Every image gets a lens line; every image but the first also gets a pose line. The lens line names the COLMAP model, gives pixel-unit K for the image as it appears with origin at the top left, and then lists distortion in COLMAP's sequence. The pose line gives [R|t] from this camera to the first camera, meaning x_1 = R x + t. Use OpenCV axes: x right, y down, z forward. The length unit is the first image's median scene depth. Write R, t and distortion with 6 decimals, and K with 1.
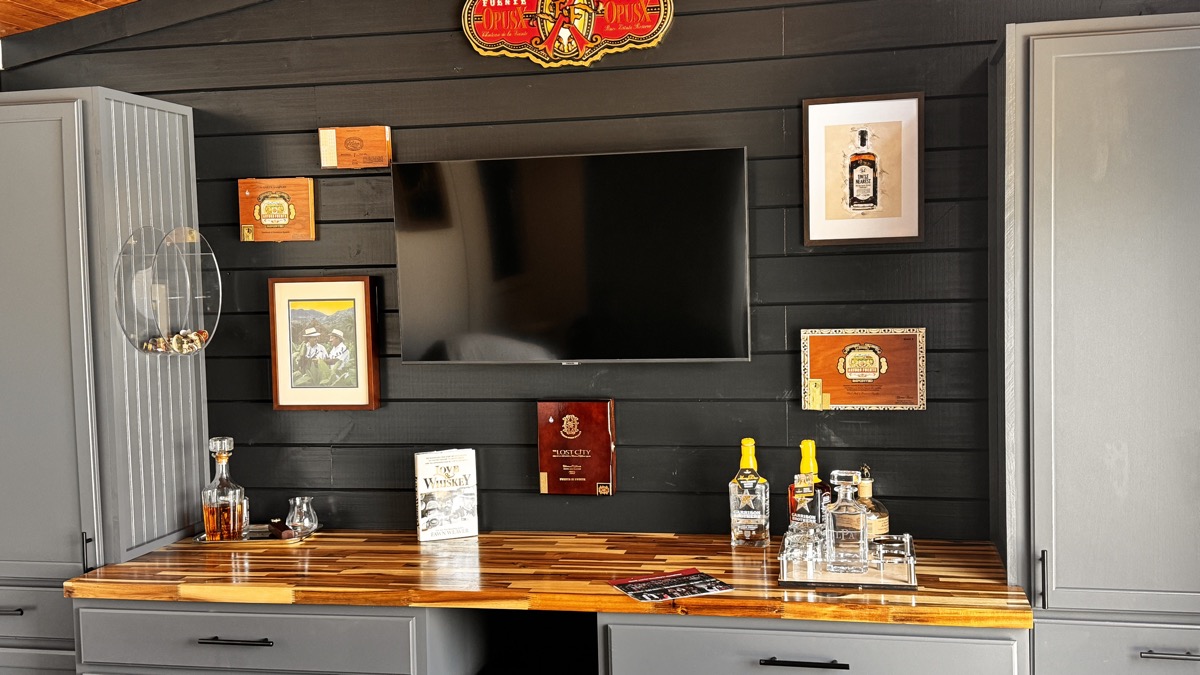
lens RADIAL K [[1204.5, 0, 616.9], [0, 1204.5, 340.4], [0, 0, 1]] dist [0.069909, 0.000000]
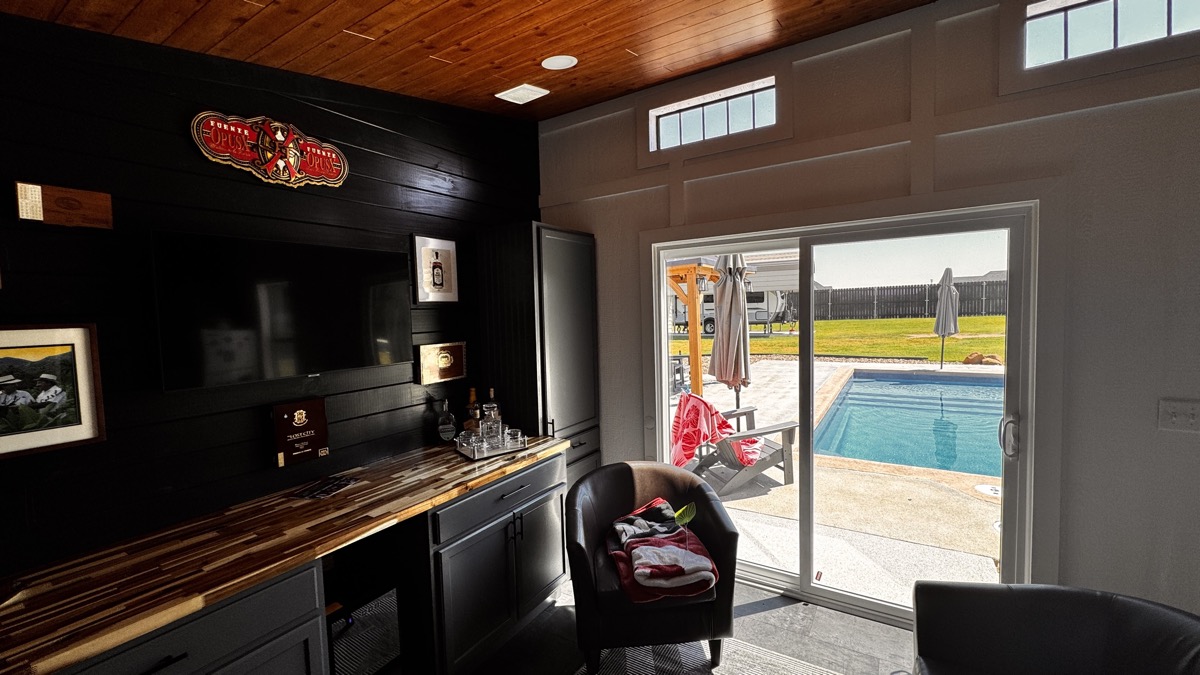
lens RADIAL K [[478.3, 0, 603.0], [0, 478.3, 334.5], [0, 0, 1]] dist [-0.005258, 0.000887]
pose [[0.343805, -0.034042, 0.938424, -0.481277], [0.075289, 0.997125, 0.008589, -0.011256], [-0.936018, 0.067700, 0.345379, 0.423559]]
